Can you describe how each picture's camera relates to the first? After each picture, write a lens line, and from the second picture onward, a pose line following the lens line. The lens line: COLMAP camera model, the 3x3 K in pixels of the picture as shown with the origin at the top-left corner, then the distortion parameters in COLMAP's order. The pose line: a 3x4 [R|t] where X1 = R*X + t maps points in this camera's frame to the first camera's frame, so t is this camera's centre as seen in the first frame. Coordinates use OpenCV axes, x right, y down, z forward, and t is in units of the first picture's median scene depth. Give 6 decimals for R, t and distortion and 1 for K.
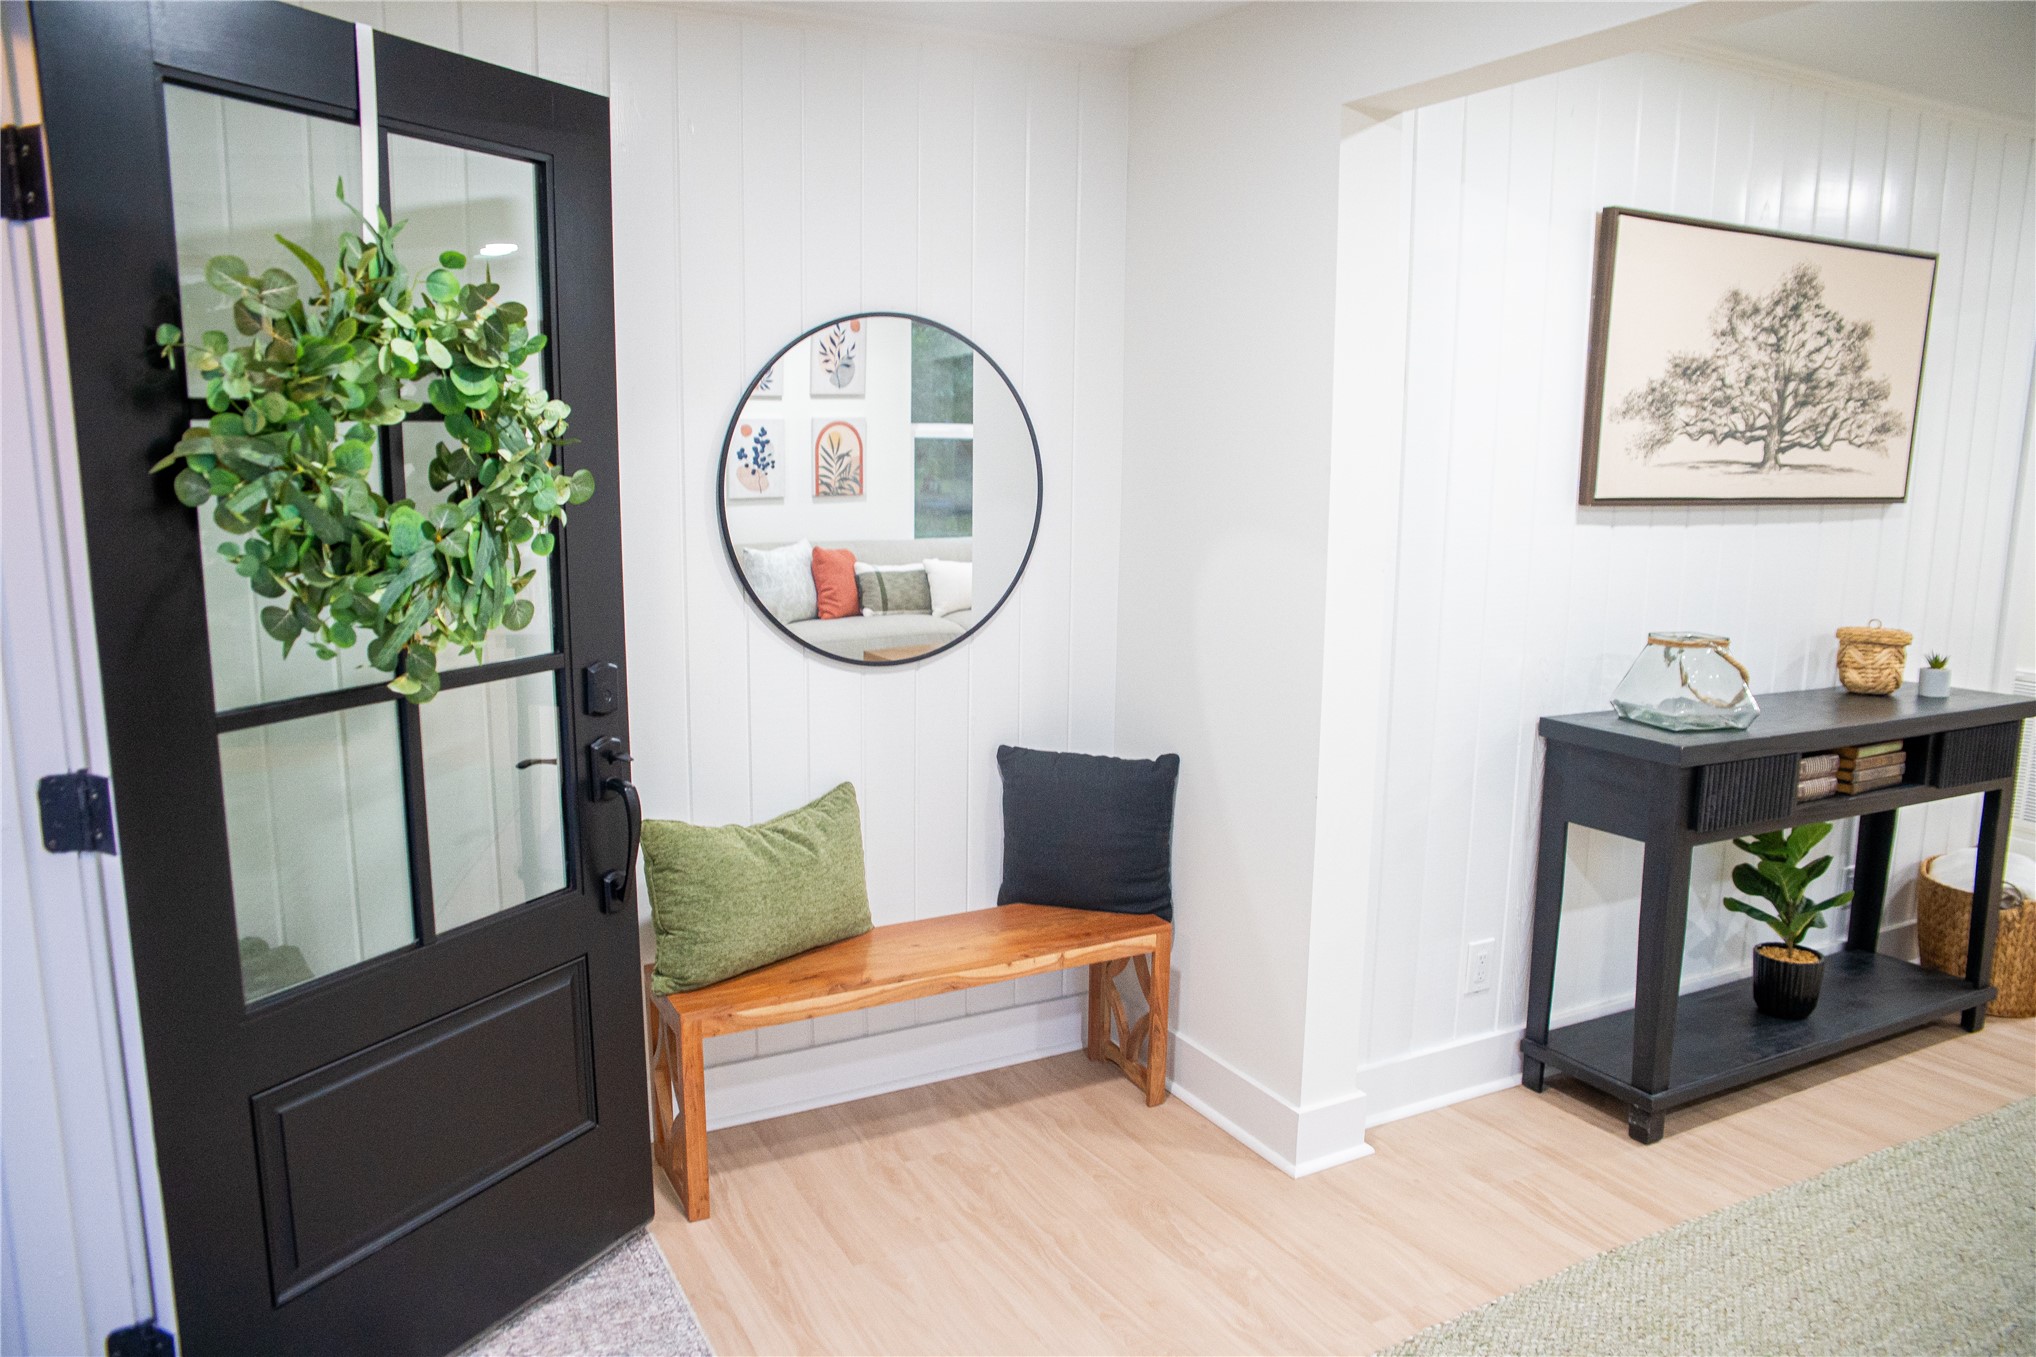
lens RADIAL K [[1390.2, 0, 1018.0], [0, 1390.2, 678.5], [0, 0, 1]] dist [-0.122687, 0.092095]
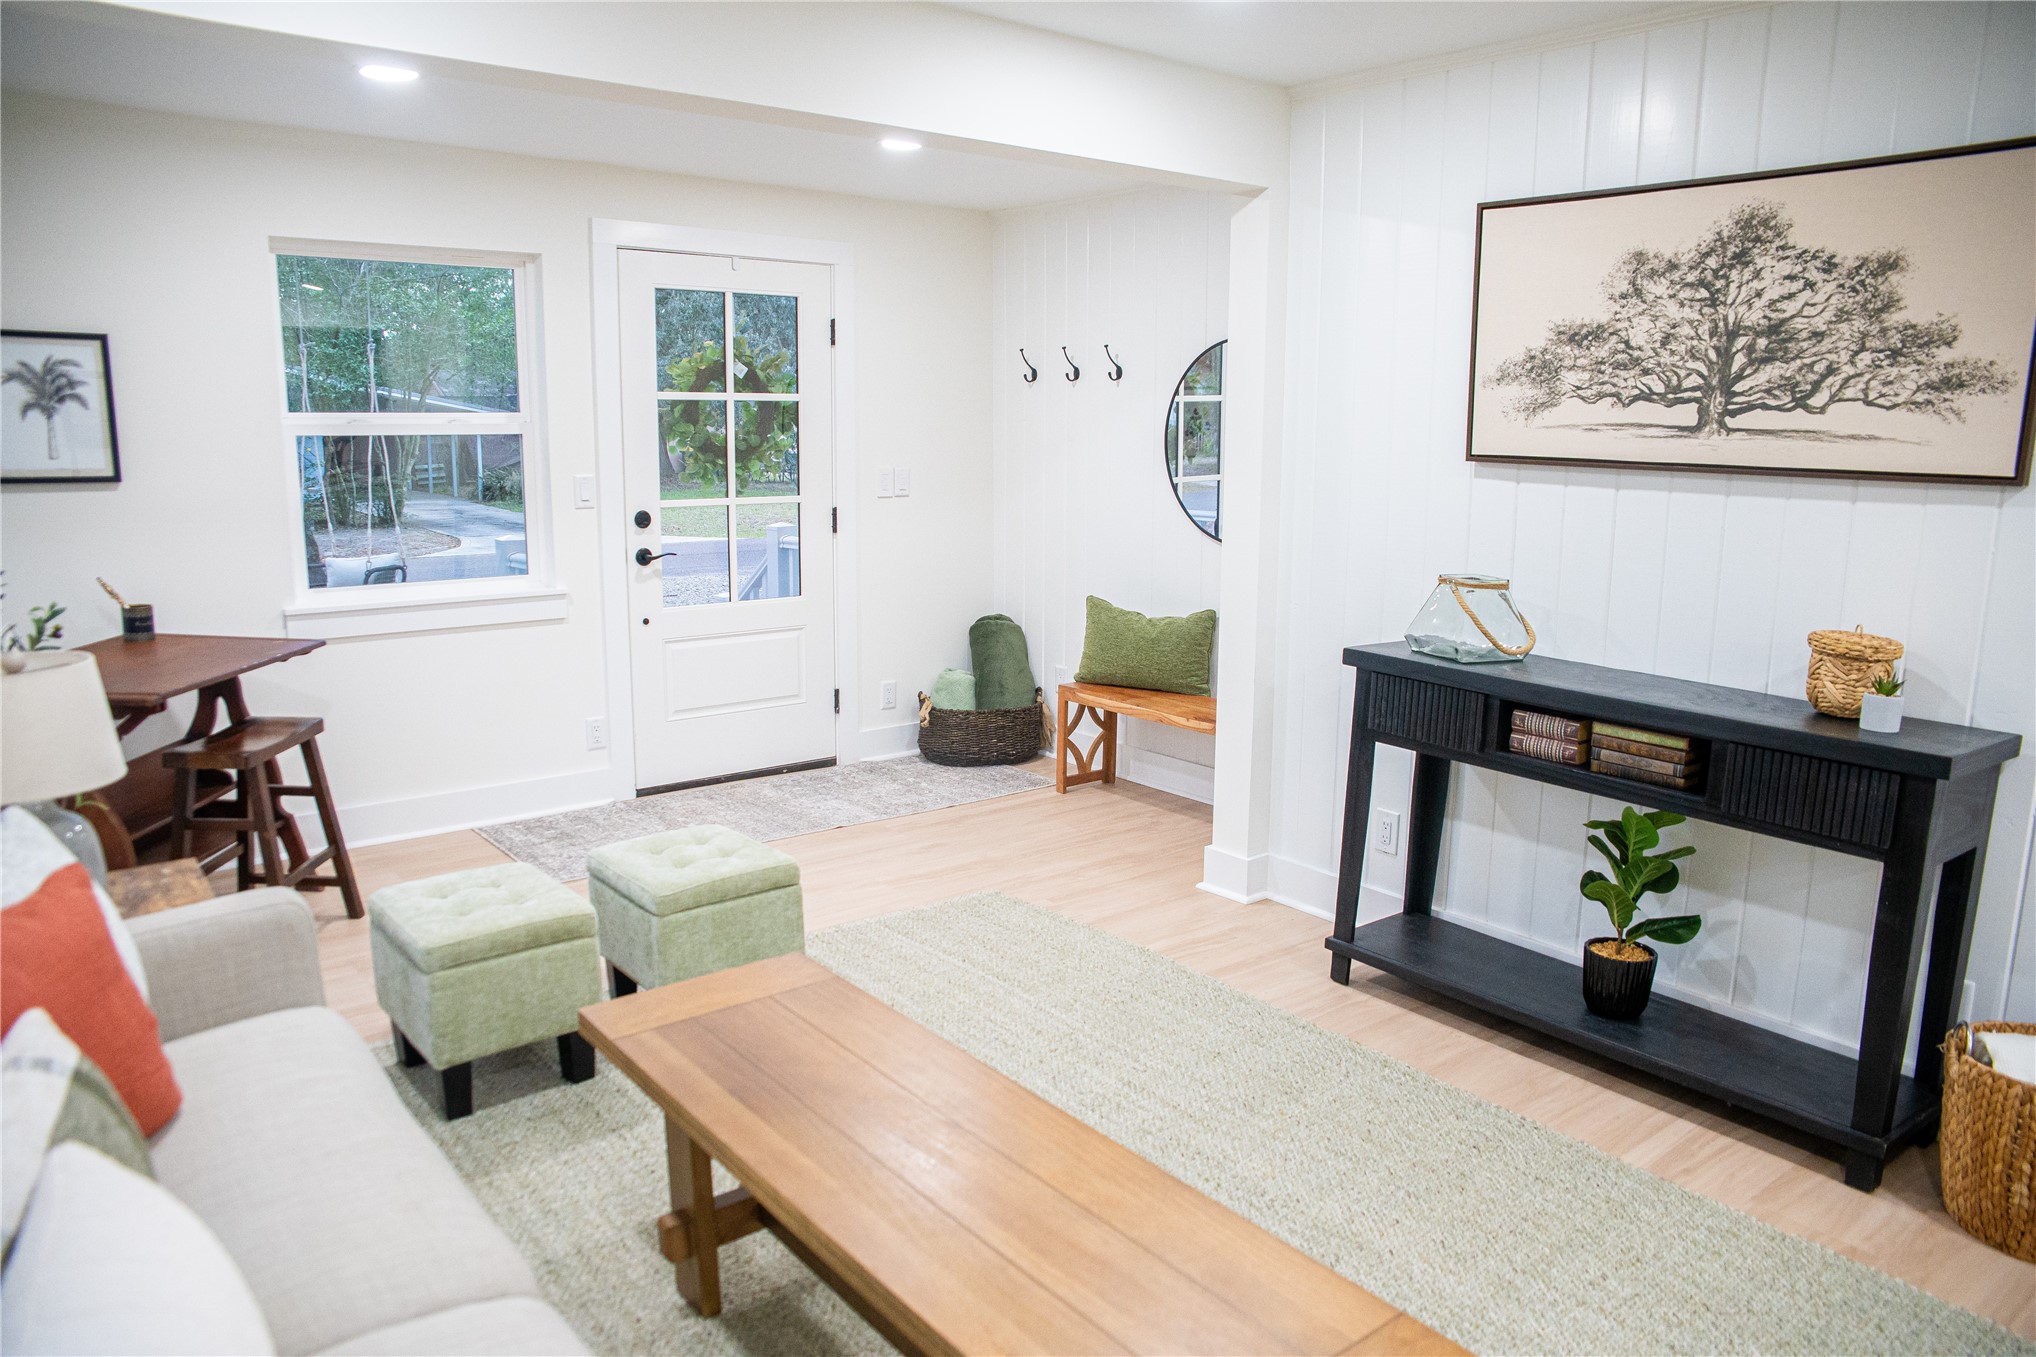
lens RADIAL K [[1390.2, 0, 1018.0], [0, 1390.2, 678.5], [0, 0, 1]] dist [-0.122687, 0.092095]
pose [[0.197341, 0.175272, -0.964540, 1.408217], [-0.174387, 0.974472, 0.141398, -0.041392], [0.964700, 0.140299, 0.222868, 0.369447]]
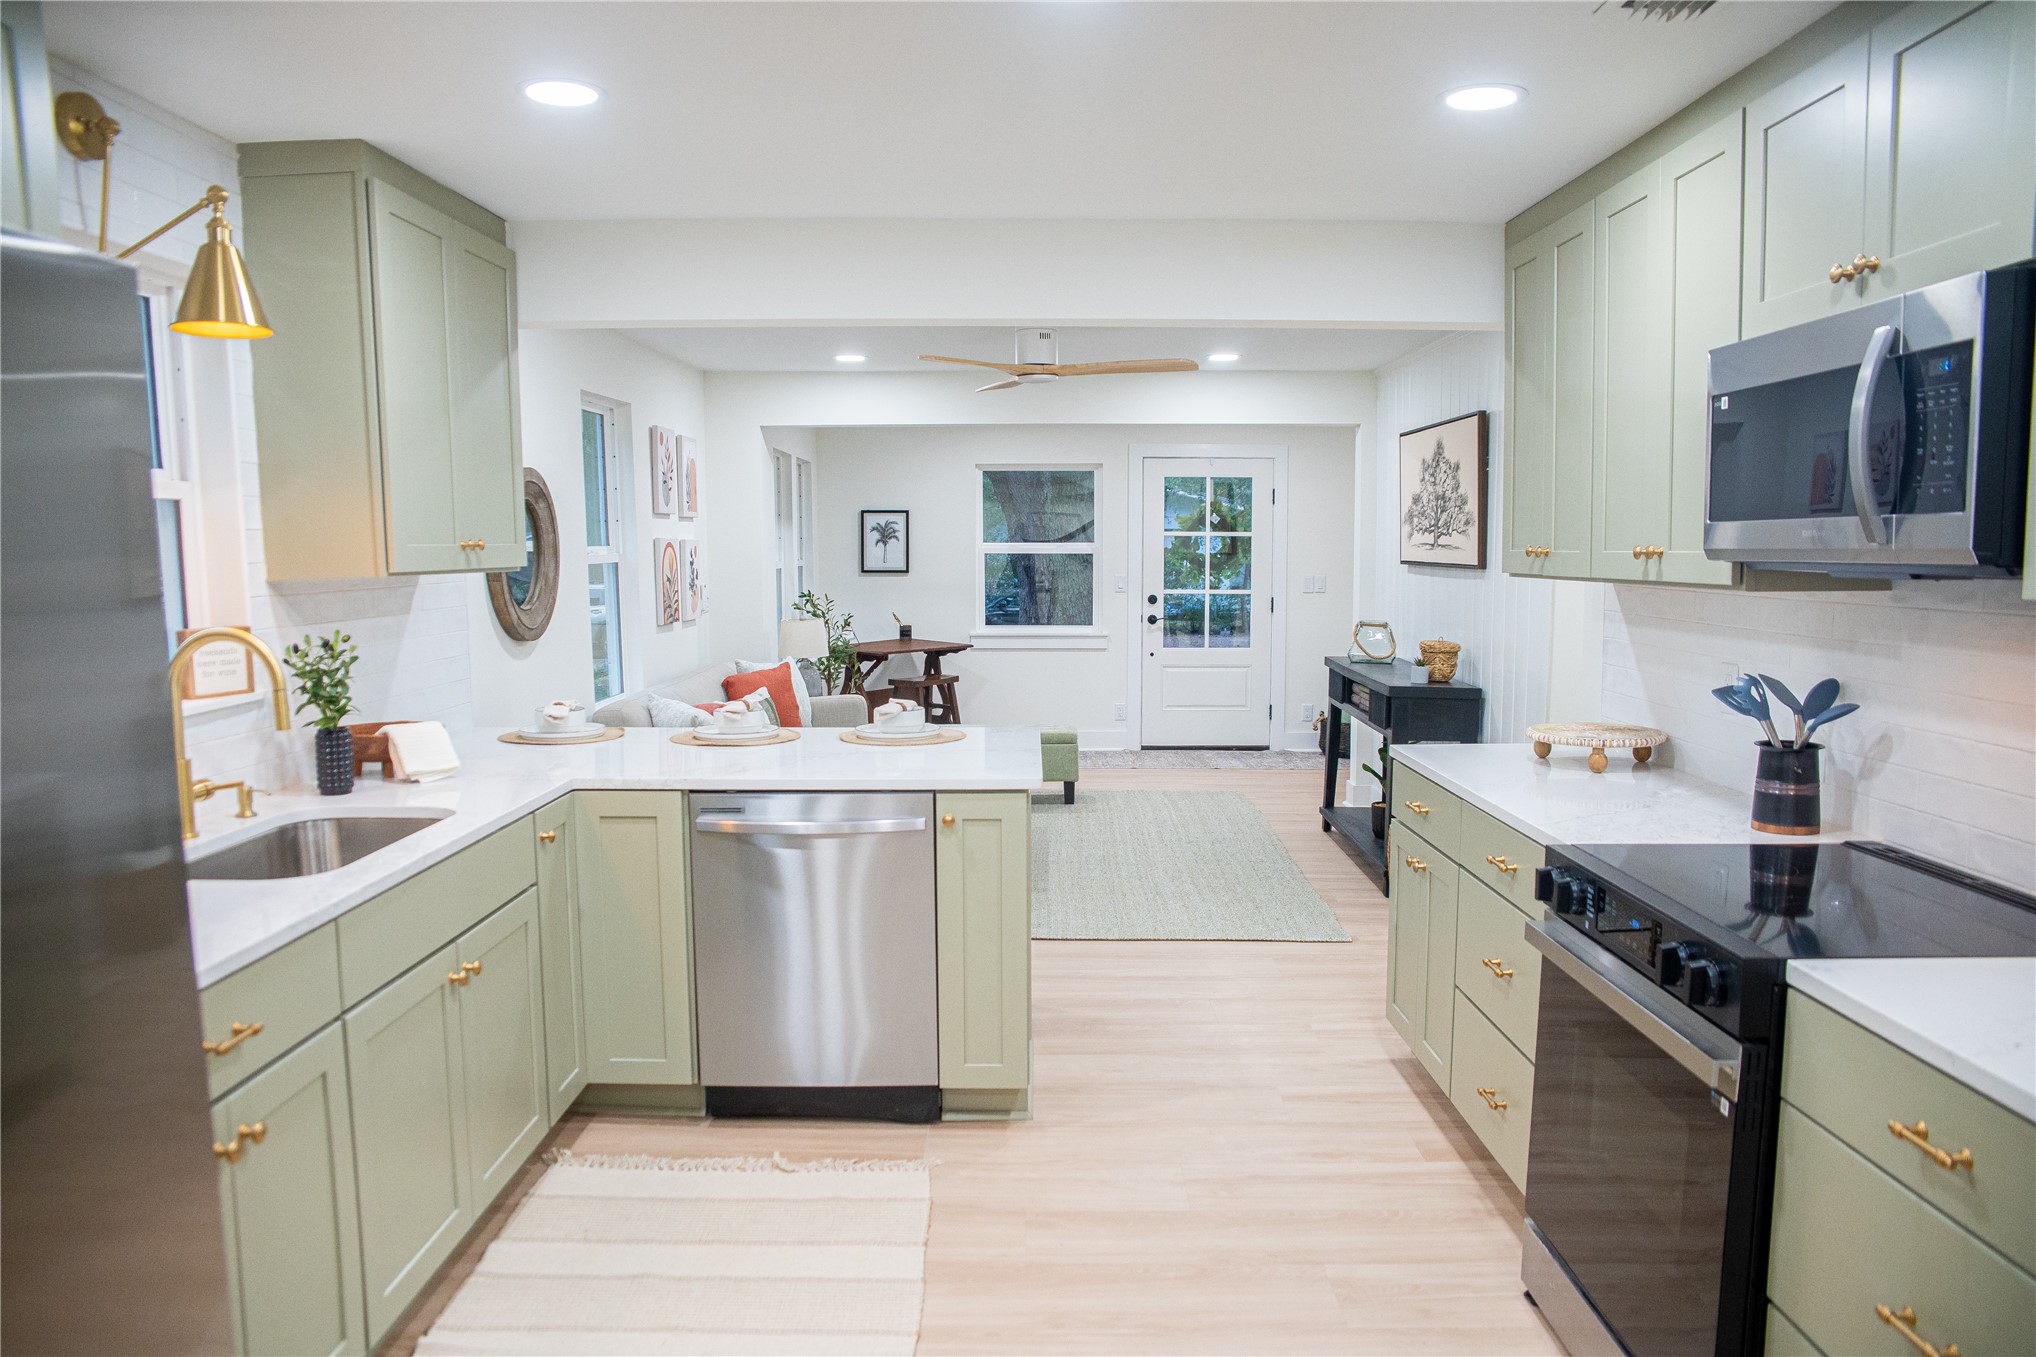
lens RADIAL K [[1390.2, 0, 1018.0], [0, 1390.2, 678.5], [0, 0, 1]] dist [-0.122687, 0.092095]
pose [[-0.472718, 0.078761, -0.877687, 2.540730], [-0.150580, 0.974129, 0.168517, -0.215654], [0.868253, 0.211823, -0.448629, 1.411379]]
